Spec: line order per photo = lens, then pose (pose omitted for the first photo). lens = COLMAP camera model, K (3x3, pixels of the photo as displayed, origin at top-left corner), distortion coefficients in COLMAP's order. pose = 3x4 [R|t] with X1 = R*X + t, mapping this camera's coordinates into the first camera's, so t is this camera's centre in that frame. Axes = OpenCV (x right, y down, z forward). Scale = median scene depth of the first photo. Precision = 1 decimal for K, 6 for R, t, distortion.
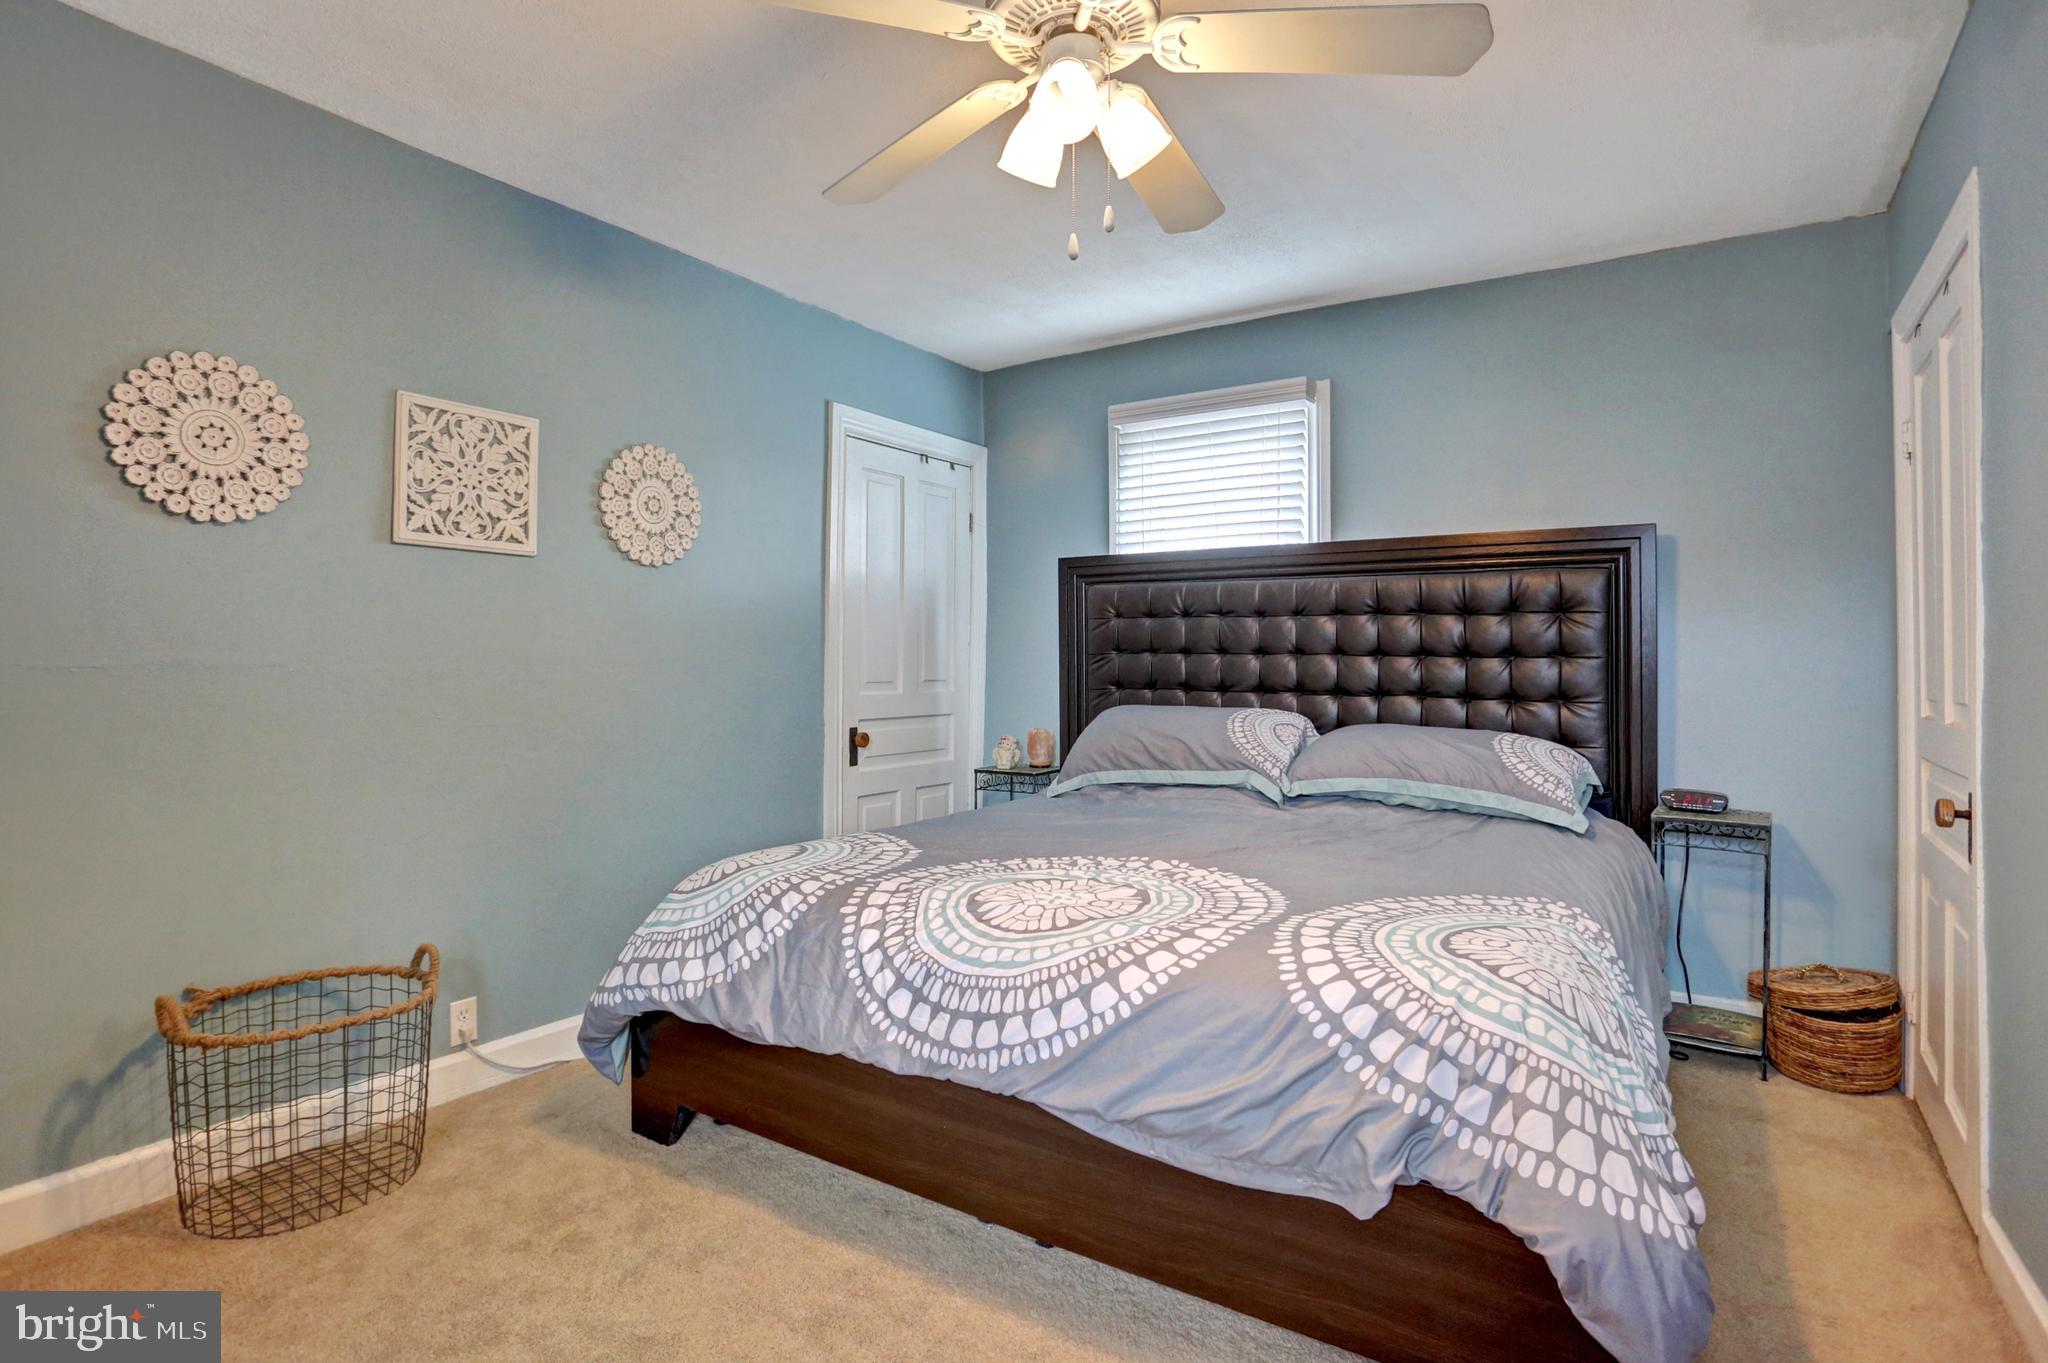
lens RADIAL K [[1010.6, 0, 1025.0], [0, 1010.6, 681.9], [0, 0, 1]] dist [-0.074594, 0.047658]
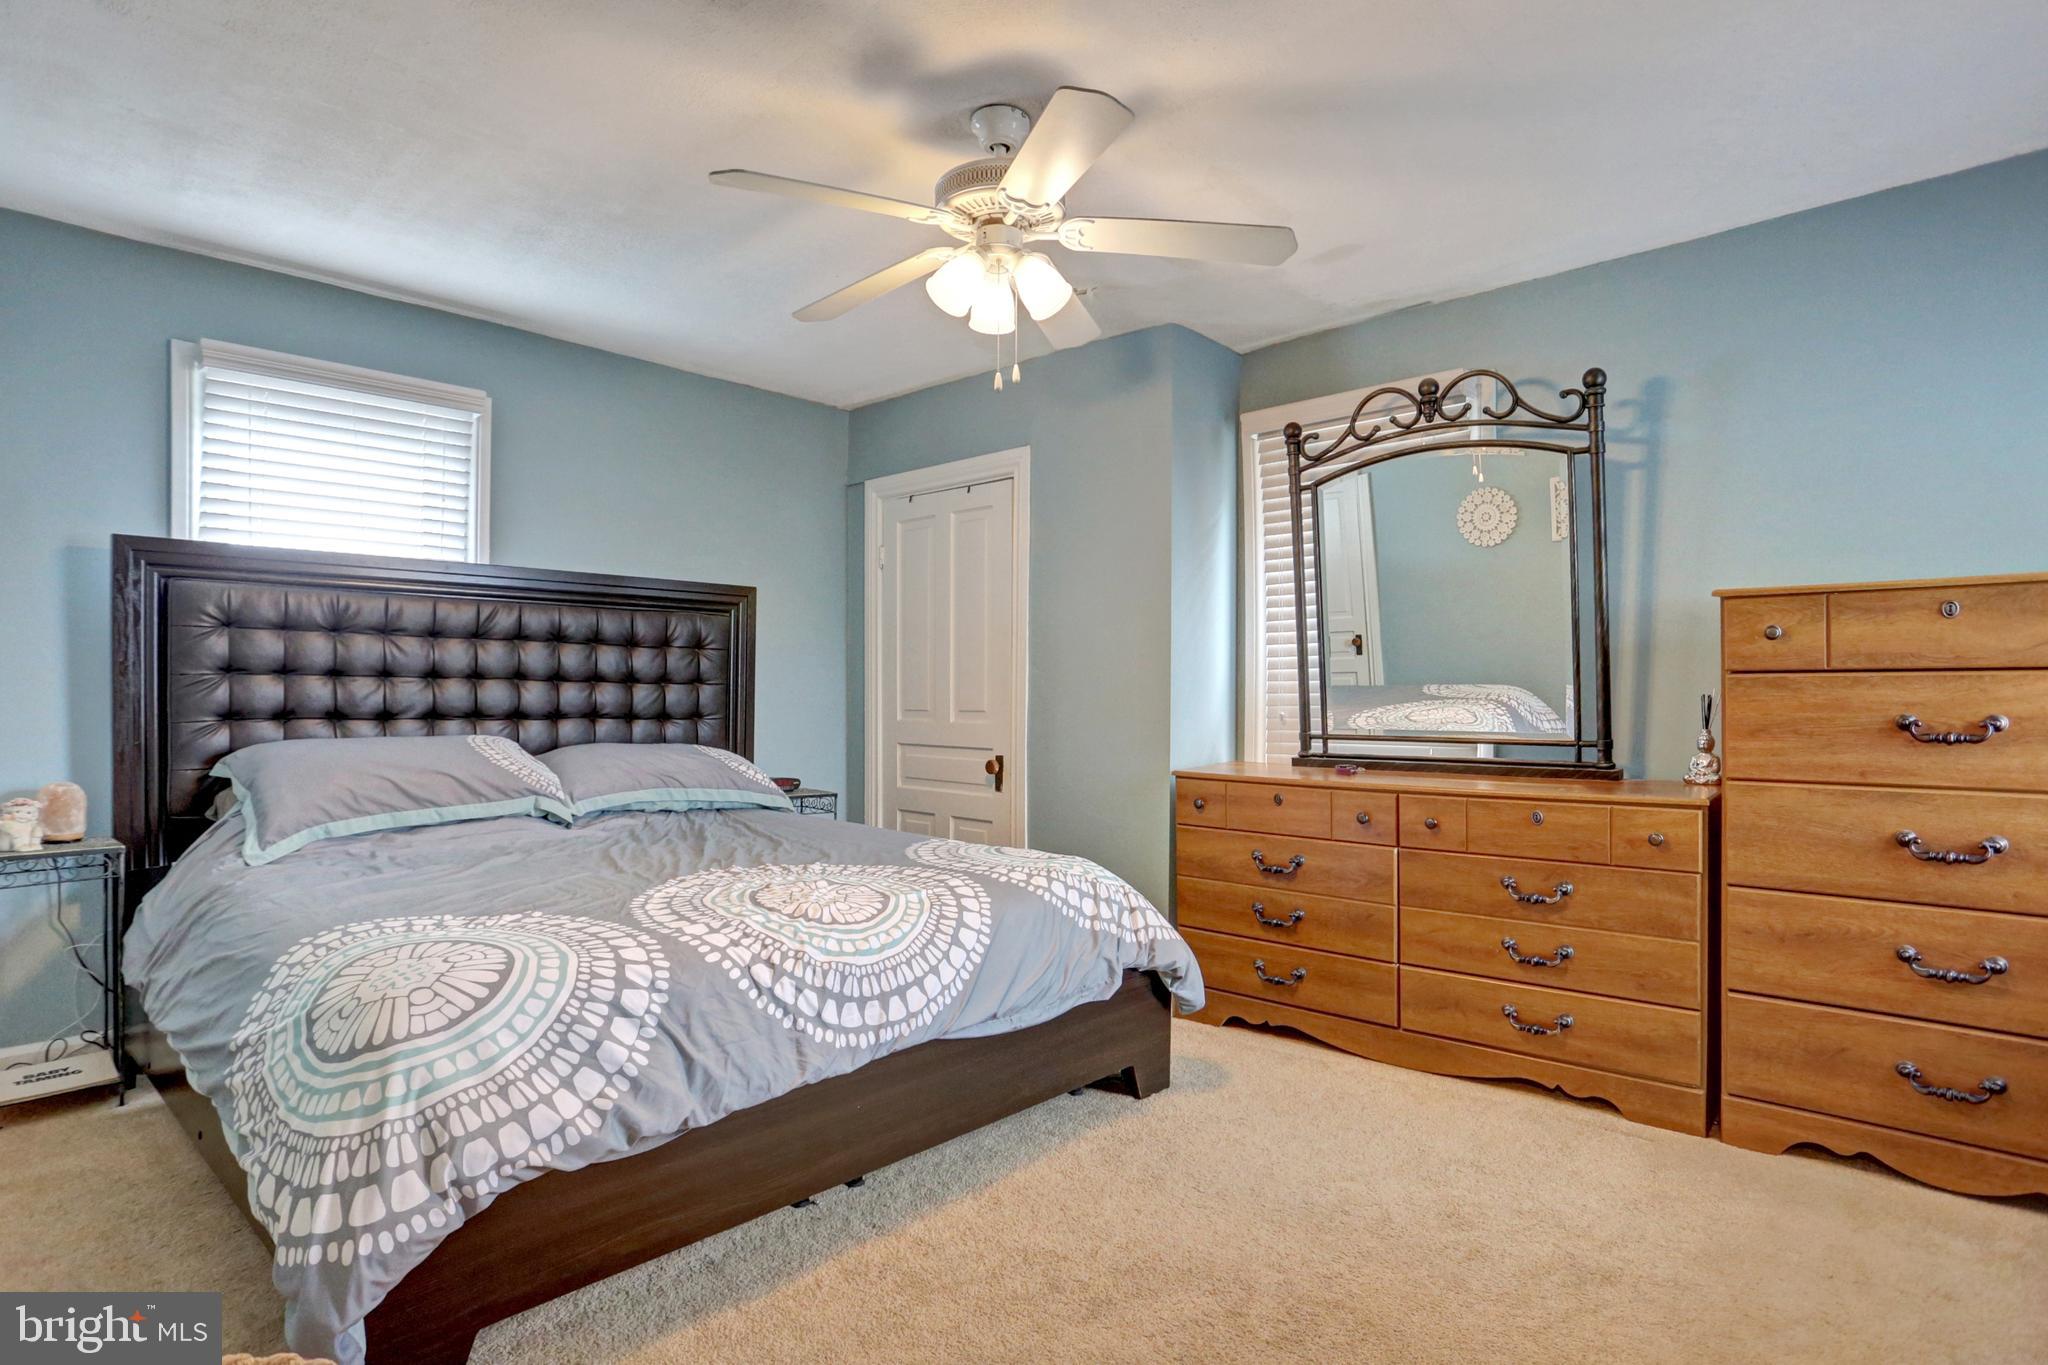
lens RADIAL K [[990.9, 0, 1012.1], [0, 990.9, 685.8], [0, 0, 1]] dist [-0.026678, 0.011294]
pose [[0.216703, 0.005149, 0.976224, -0.628319], [0.007877, 0.999944, -0.007022, -0.011370], [-0.976206, 0.009211, 0.216650, 0.325552]]
